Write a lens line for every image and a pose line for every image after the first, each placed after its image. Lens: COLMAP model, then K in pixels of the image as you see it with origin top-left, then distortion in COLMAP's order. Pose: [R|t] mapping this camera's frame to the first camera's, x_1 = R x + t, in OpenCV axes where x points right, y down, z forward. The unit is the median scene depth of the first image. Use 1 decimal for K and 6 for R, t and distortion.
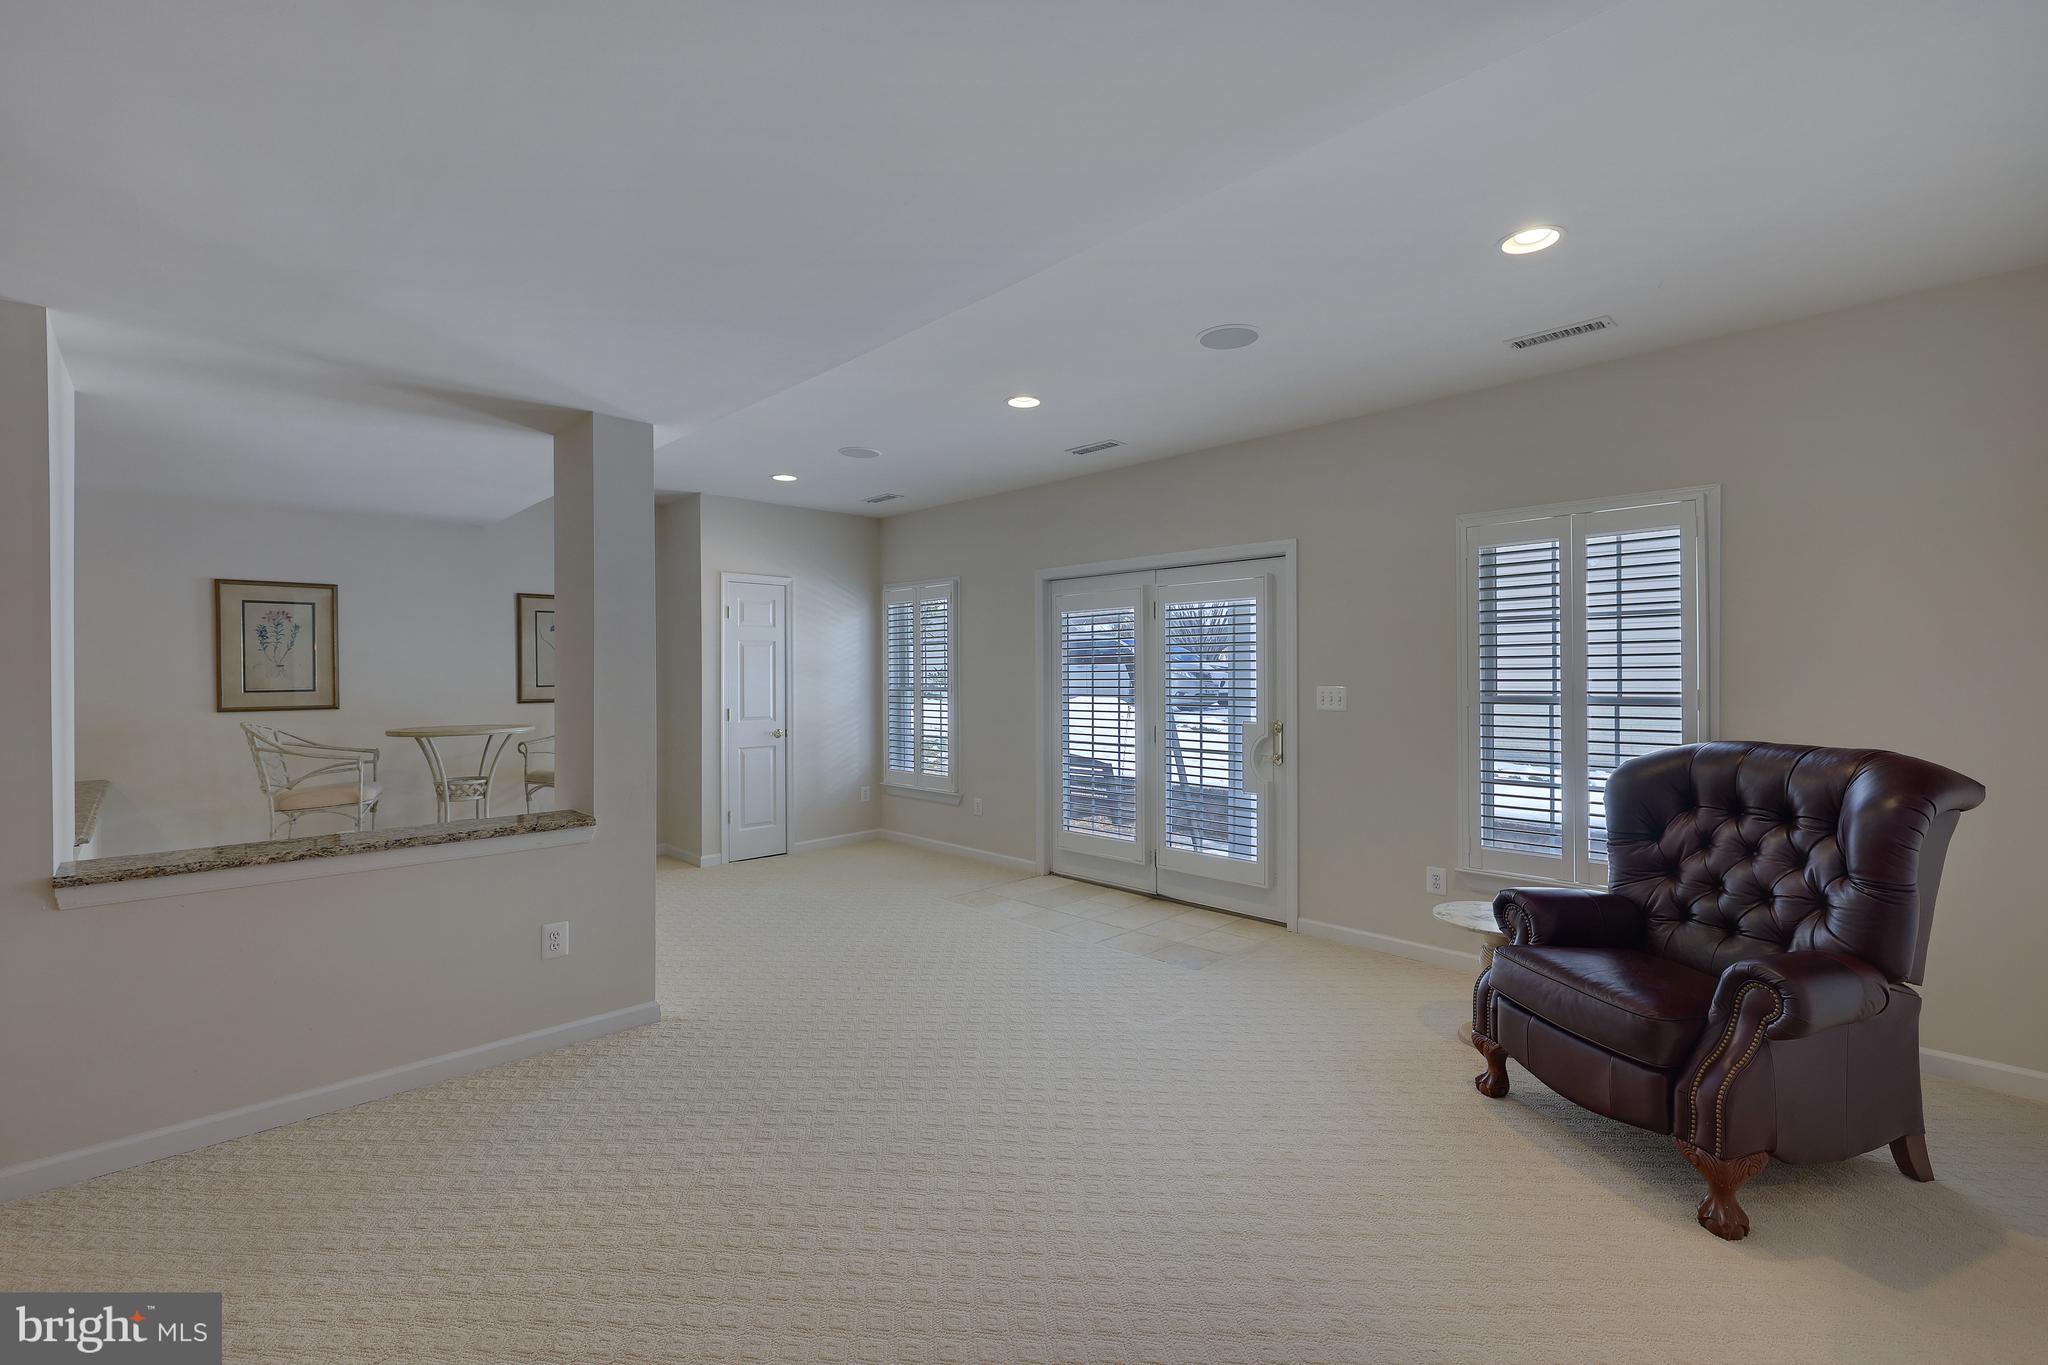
lens RADIAL K [[864.2, 0, 1017.1], [0, 864.2, 678.4], [0, 0, 1]] dist [0.000009, 0.000142]
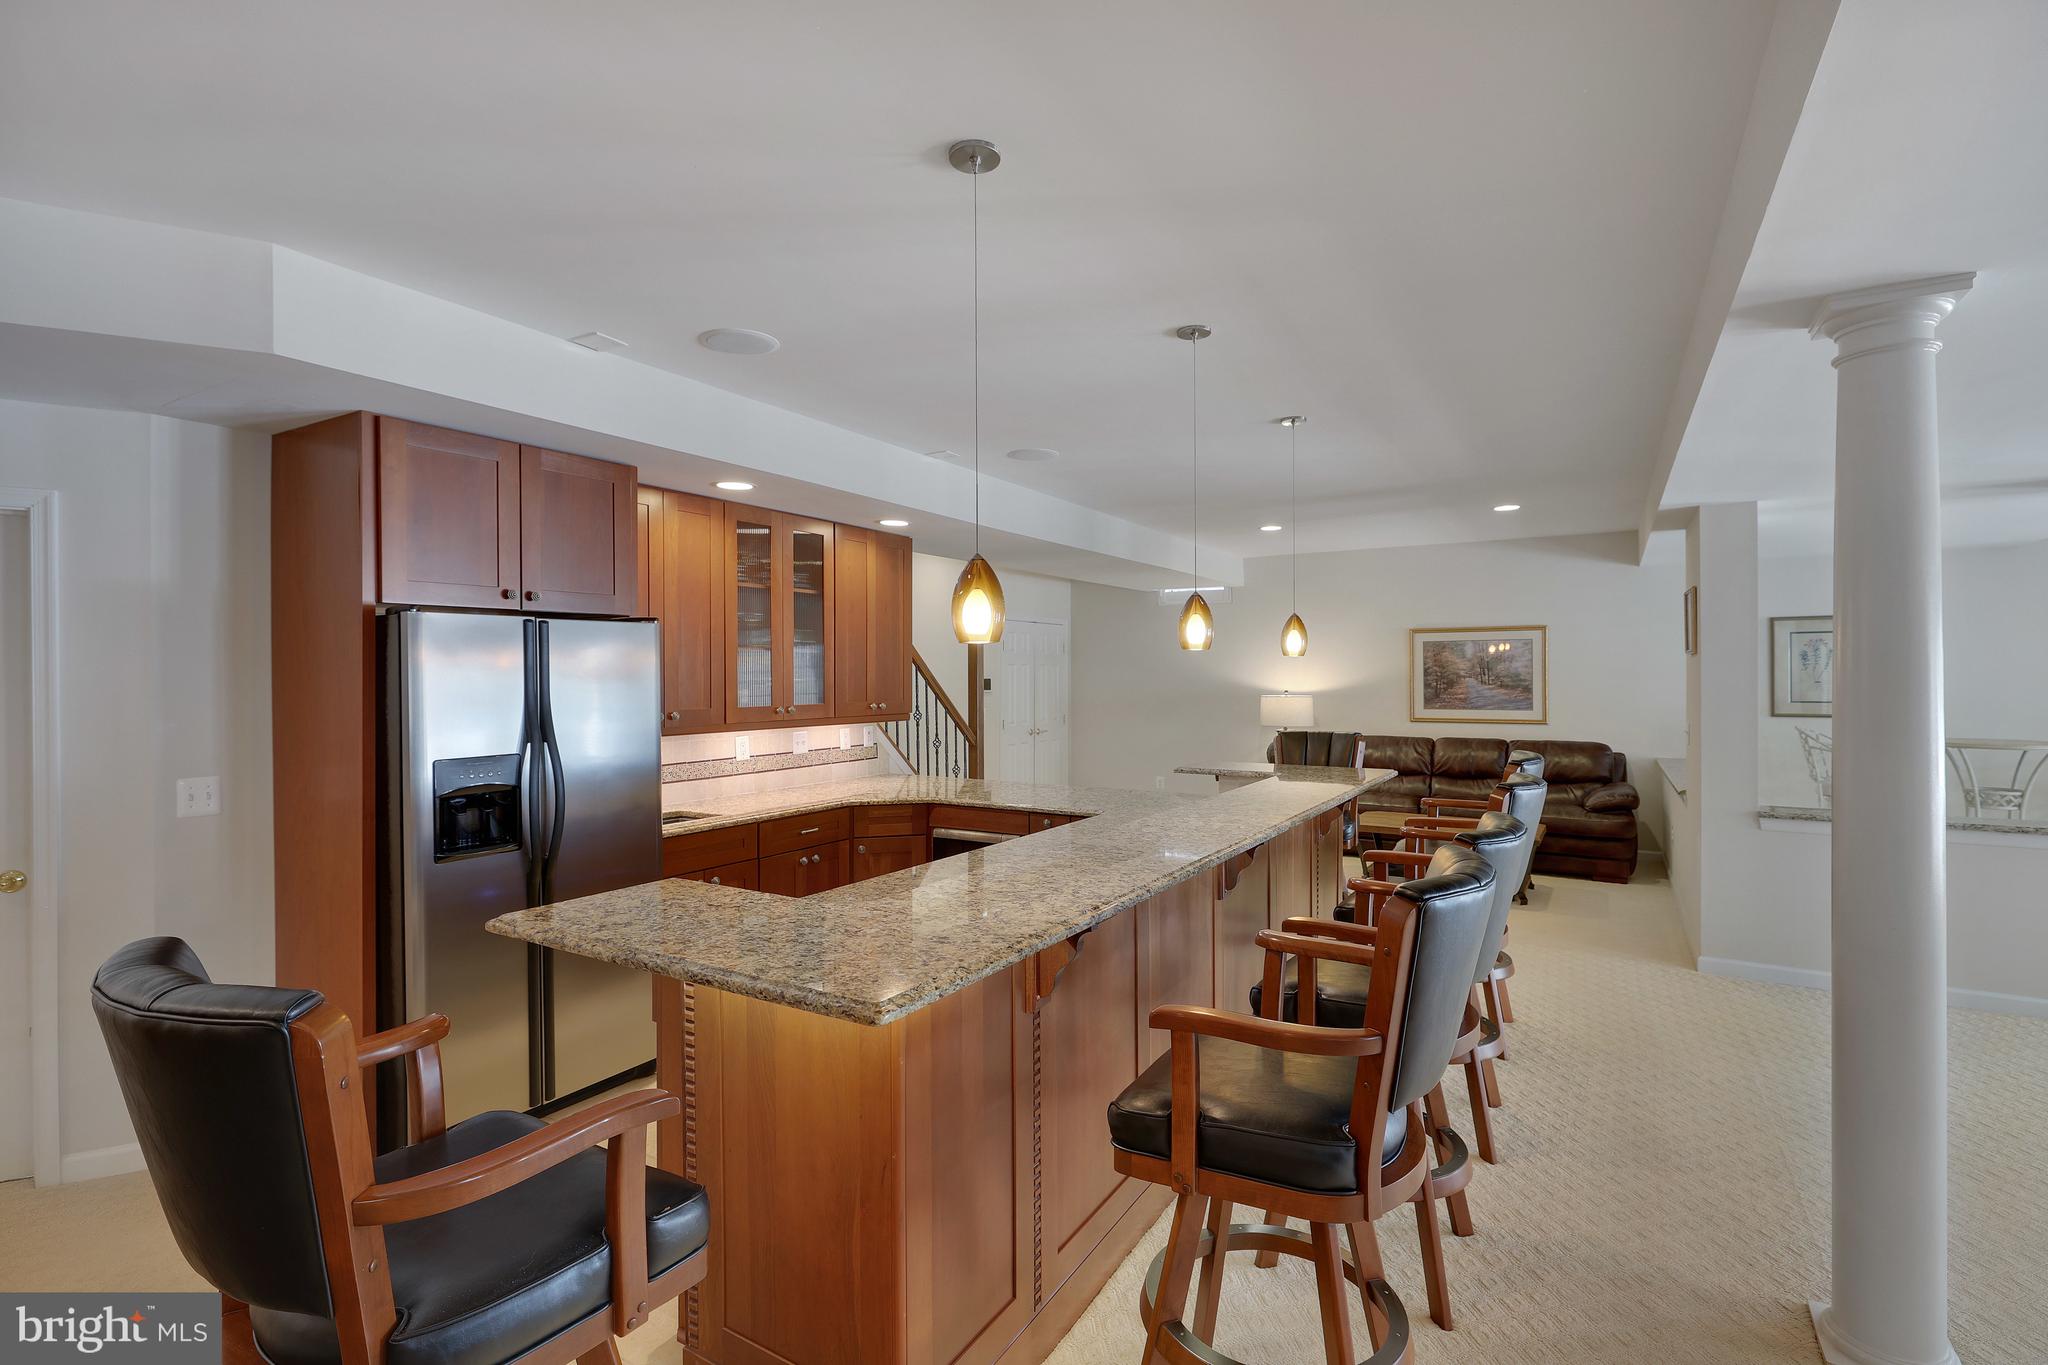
lens RADIAL K [[950.8, 0, 1014.6], [0, 950.8, 674.9], [0, 0, 1]] dist [-0.000926, -0.000403]
pose [[0.243496, 0.004899, -0.969889, 0.213718], [-0.000822, 0.999988, 0.004844, -0.031329], [0.969901, -0.000382, 0.243497, -0.486583]]
